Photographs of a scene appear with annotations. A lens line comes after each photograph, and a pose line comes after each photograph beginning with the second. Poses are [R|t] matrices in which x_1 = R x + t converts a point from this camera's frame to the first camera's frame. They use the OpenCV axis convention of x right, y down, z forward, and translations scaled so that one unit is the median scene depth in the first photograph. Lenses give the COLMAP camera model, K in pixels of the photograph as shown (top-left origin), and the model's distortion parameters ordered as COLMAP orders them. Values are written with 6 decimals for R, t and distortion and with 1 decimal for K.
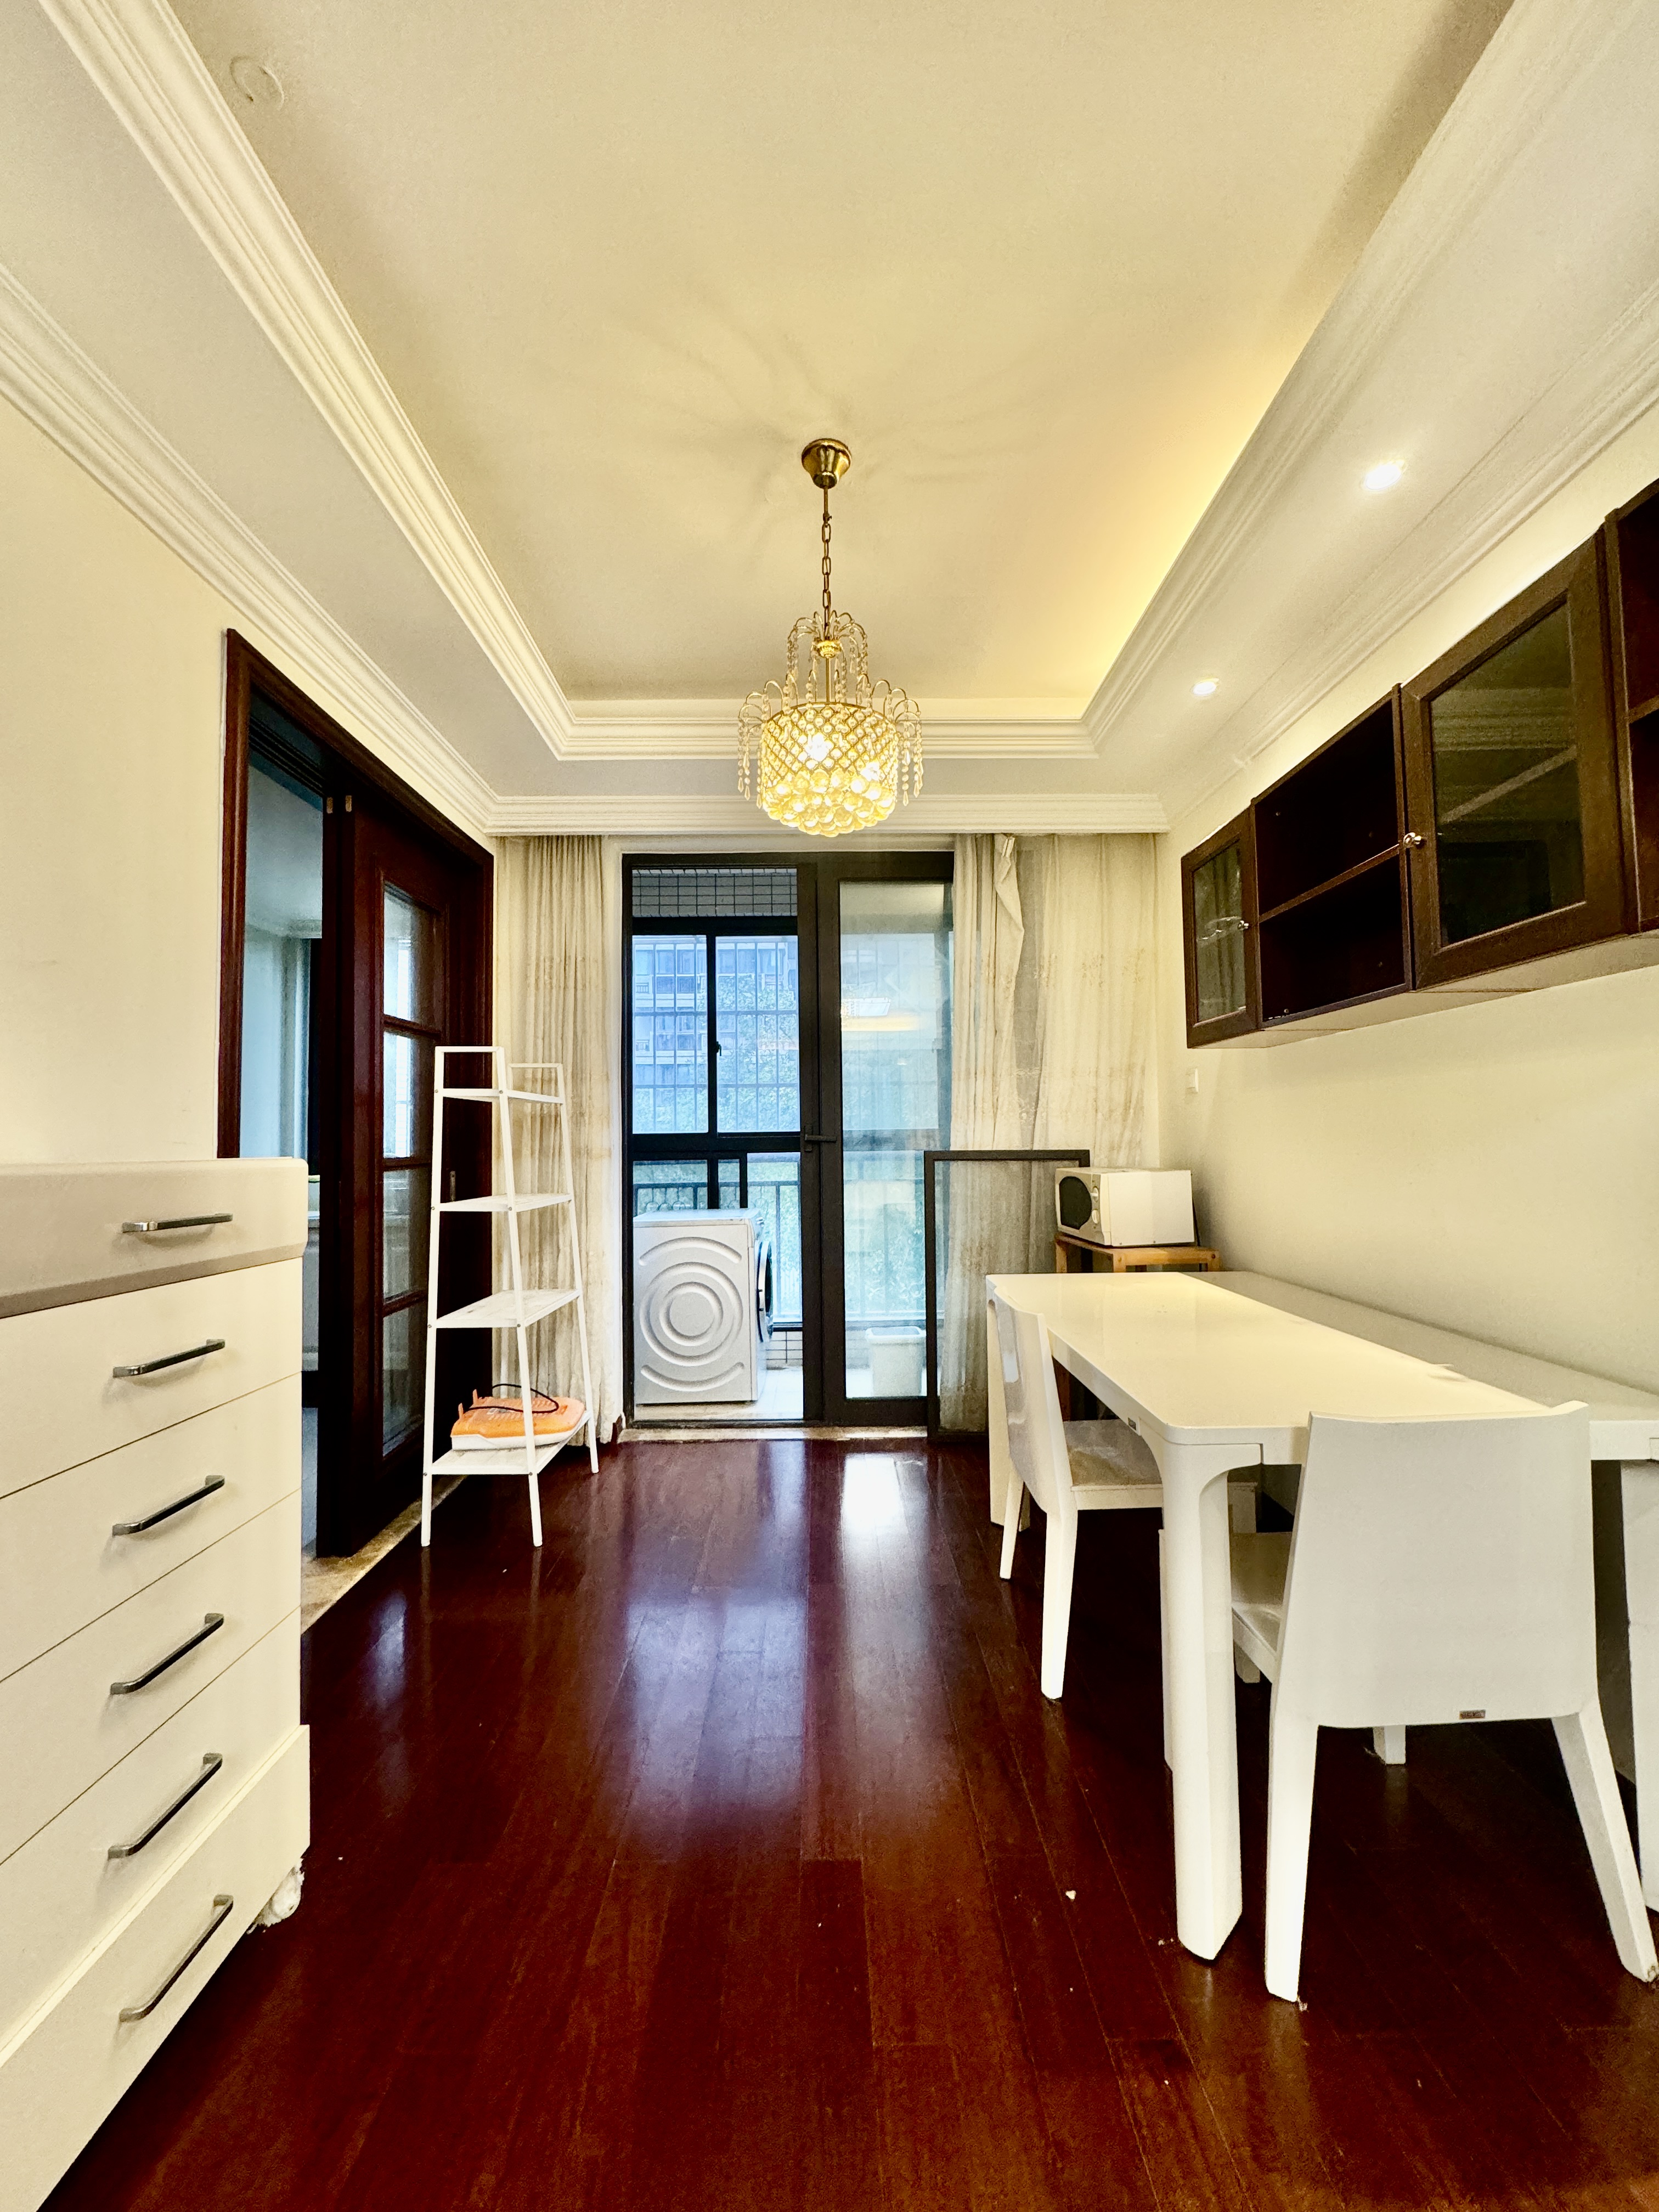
lens RADIAL K [[882.4, 0, 829.8], [0, 882.4, 1107.2], [0, 0, 1]] dist [-0.002645, 0.000459]
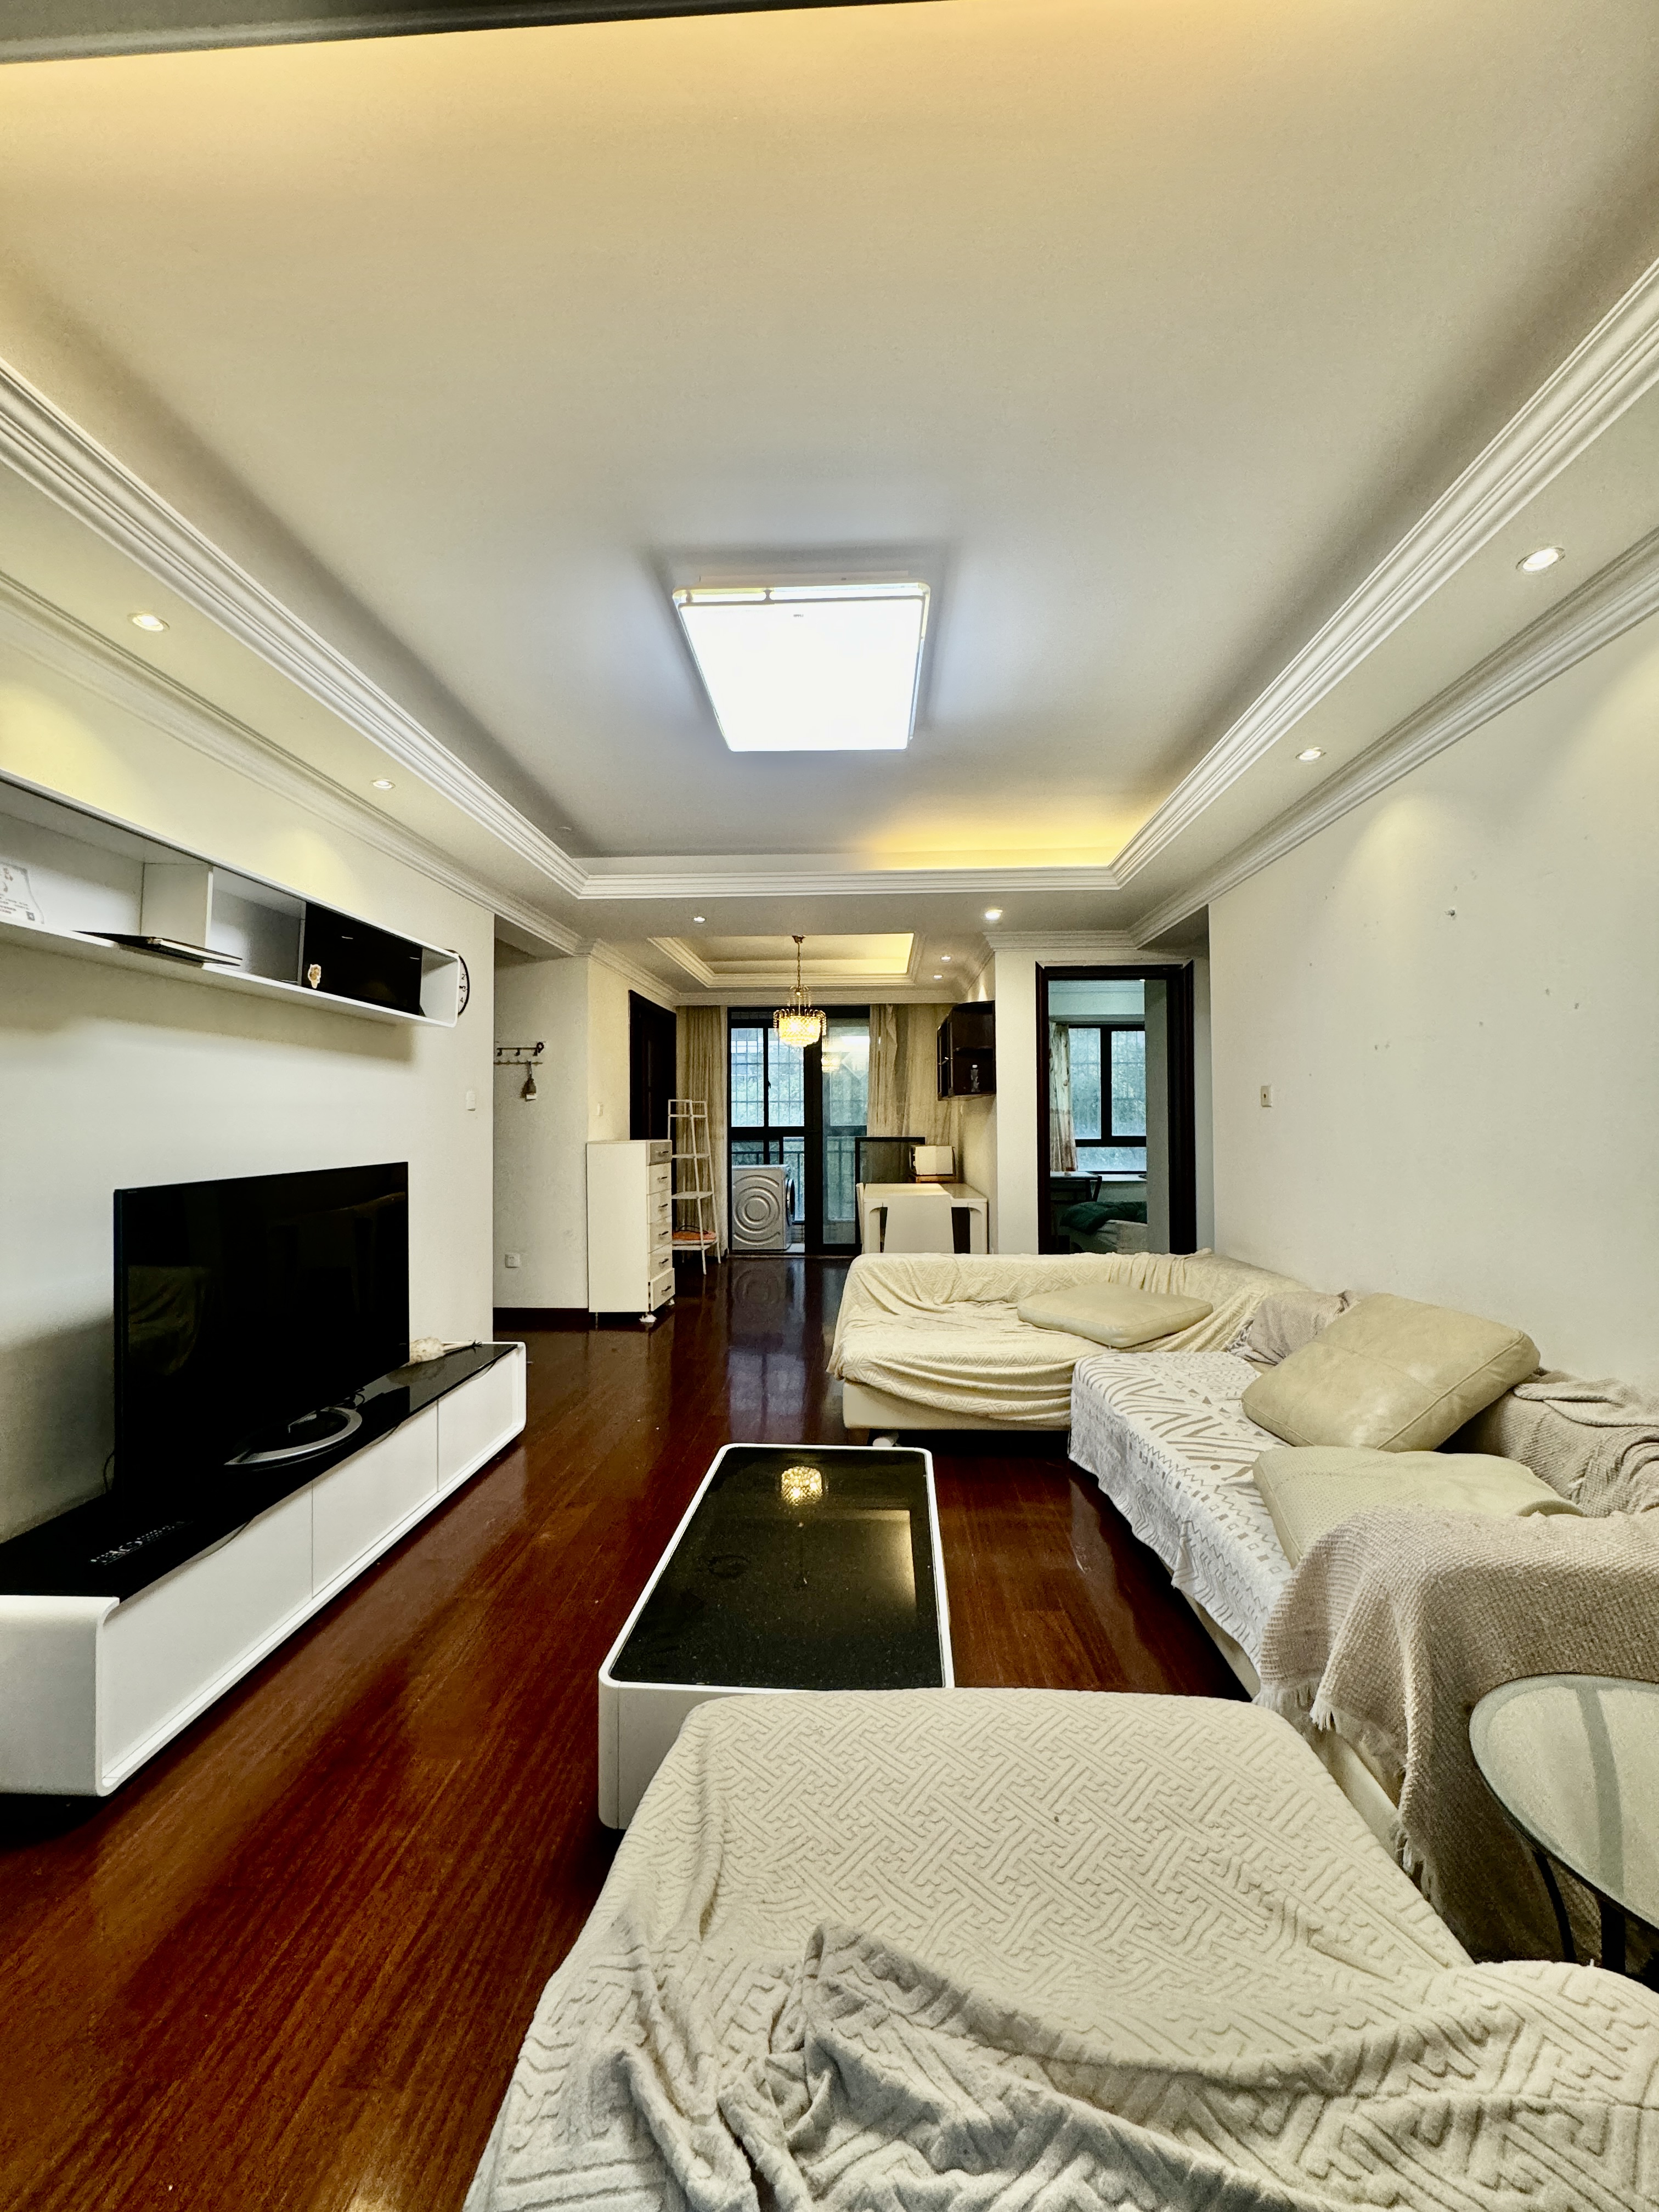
lens RADIAL K [[882.4, 0, 828.5], [0, 882.4, 1117.1], [0, 0, 1]] dist [-0.002645, 0.000459]
pose [[0.998105, 0.002143, -0.061501, 0.154087], [-0.000528, 0.999655, 0.026267, -0.054565], [0.061536, -0.026184, 0.997761, -1.159395]]
